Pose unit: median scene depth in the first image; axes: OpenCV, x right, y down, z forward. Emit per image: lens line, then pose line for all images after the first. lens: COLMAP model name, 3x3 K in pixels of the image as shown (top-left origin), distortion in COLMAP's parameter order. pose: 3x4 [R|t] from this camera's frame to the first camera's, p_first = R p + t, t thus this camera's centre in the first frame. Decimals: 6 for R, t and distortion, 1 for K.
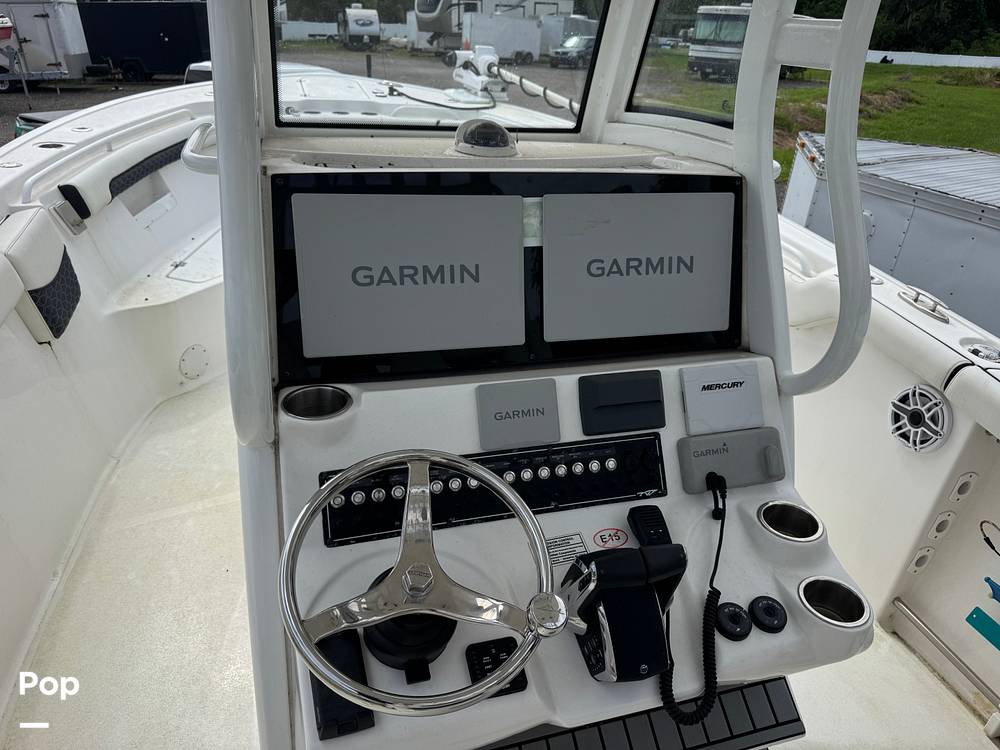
lens RADIAL K [[699.4, 0, 503.8], [0, 699.4, 373.8], [0, 0, 1]] dist [0.083175, -0.106207]
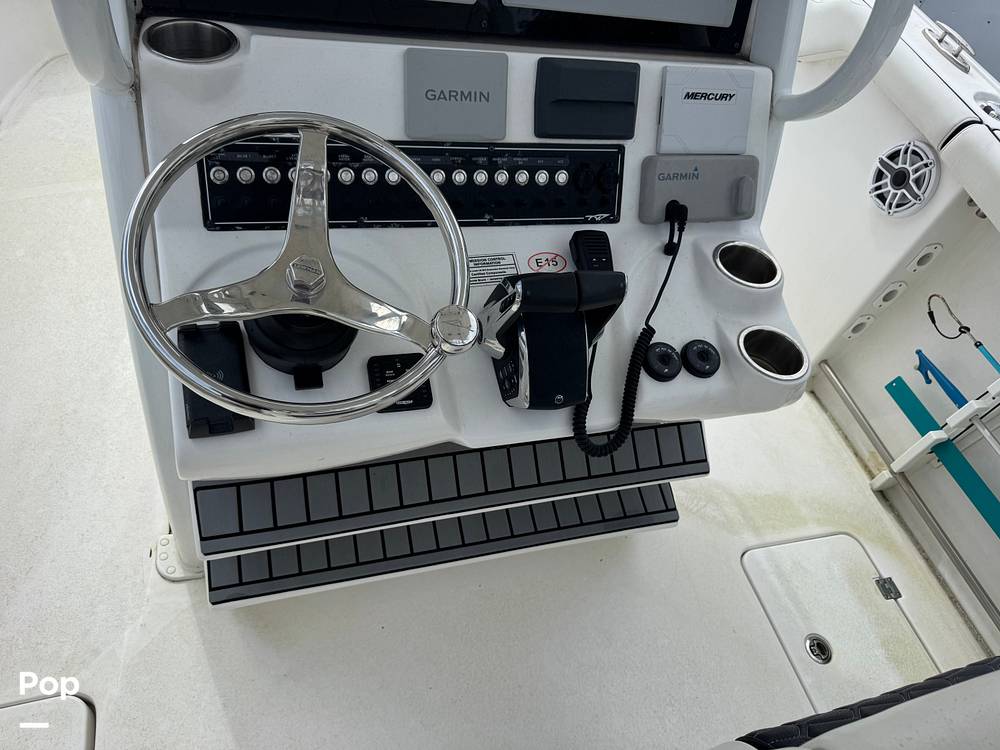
lens RADIAL K [[738.3, 0, 517.3], [0, 738.3, 375.9], [0, 0, 1]] dist [0.014945, -0.003882]
pose [[0.989371, 0.098782, 0.106710, 0.030314], [-0.130621, 0.926207, 0.353665, 0.043830], [-0.063900, -0.363845, 0.929265, 0.095339]]
